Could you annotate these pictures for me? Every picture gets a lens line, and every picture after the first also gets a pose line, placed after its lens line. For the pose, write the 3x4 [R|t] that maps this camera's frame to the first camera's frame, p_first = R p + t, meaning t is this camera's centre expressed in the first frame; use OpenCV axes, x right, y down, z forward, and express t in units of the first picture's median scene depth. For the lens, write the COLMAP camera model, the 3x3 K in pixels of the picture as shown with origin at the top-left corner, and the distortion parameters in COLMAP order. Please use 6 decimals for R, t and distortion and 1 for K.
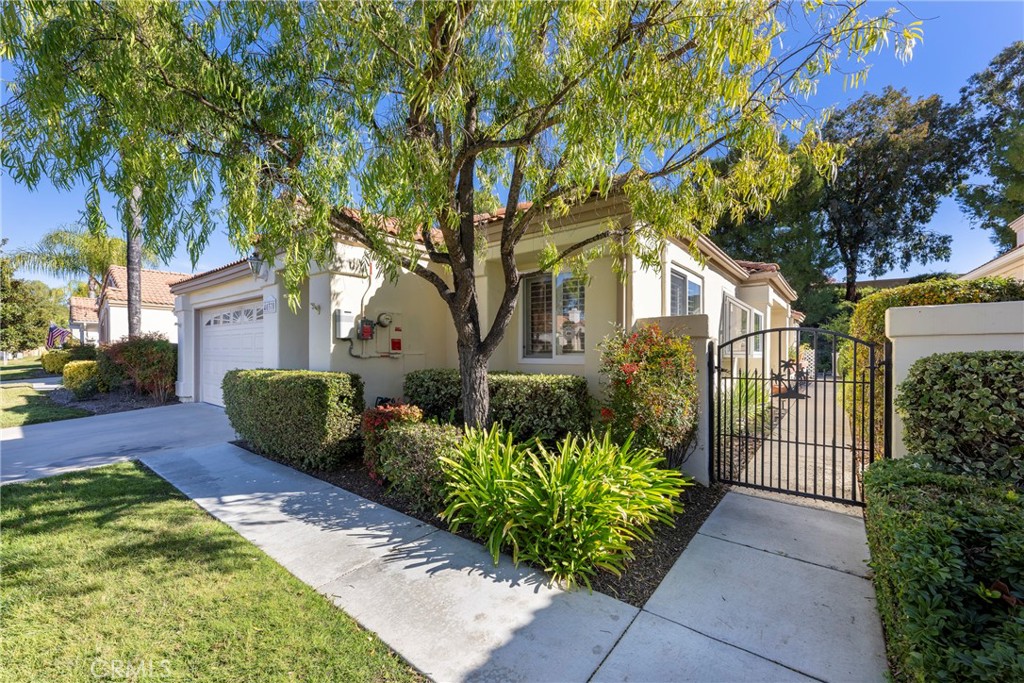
lens RADIAL K [[411.0, 0, 510.1], [0, 411.0, 350.6], [0, 0, 1]] dist [-0.002530, 0.000398]
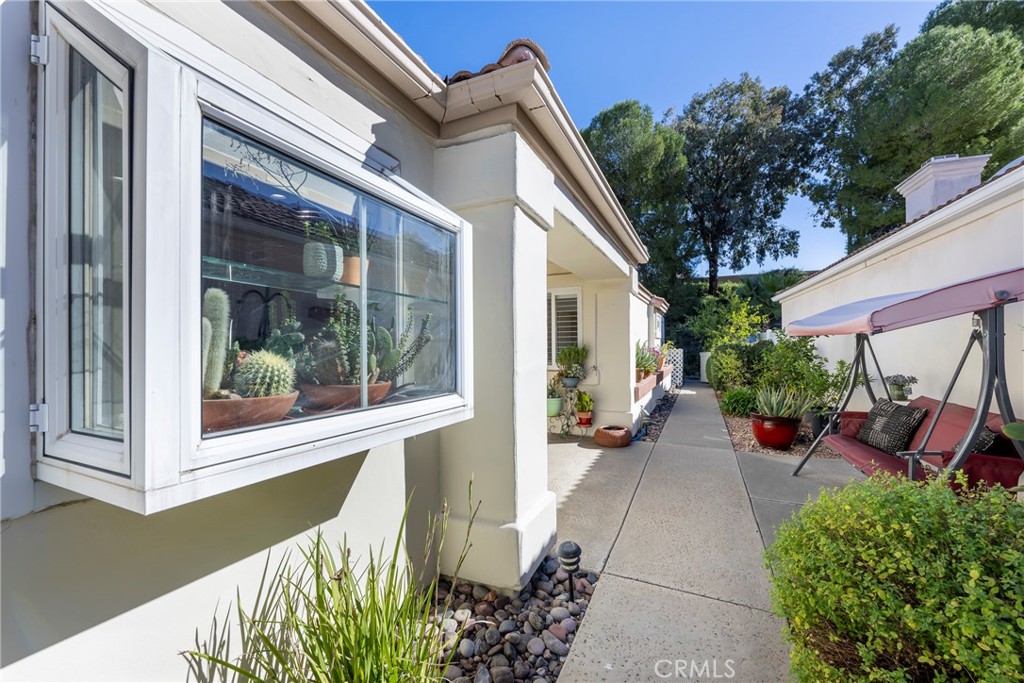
lens RADIAL K [[411.0, 0, 510.1], [0, 411.0, 341.6], [0, 0, 1]] dist [-0.002530, 0.000398]
pose [[0.970682, -0.003594, 0.240342, 0.151869], [0.006174, 0.999931, -0.009984, -0.006214], [-0.240290, 0.011175, 0.970637, 0.202129]]
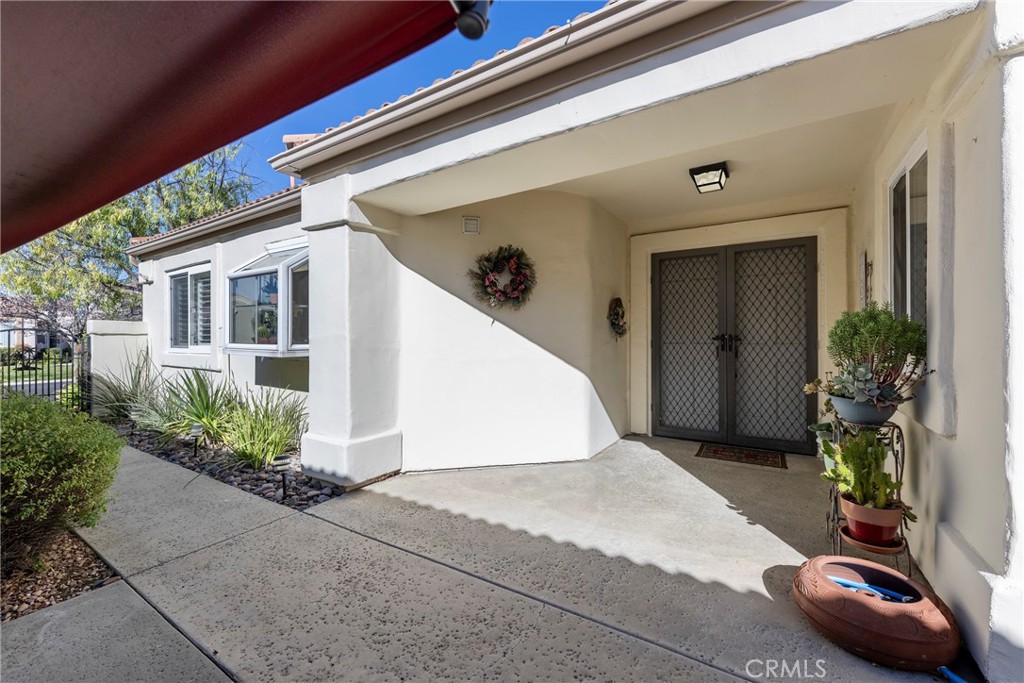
lens RADIAL K [[411.0, 0, 514.2], [0, 411.0, 340.0], [0, 0, 1]] dist [-0.002530, 0.000398]
pose [[0.103124, -0.002375, -0.994666, 0.302296], [-0.000566, 0.999997, -0.002446, -0.000339], [0.994668, 0.000815, 0.103122, 0.327749]]
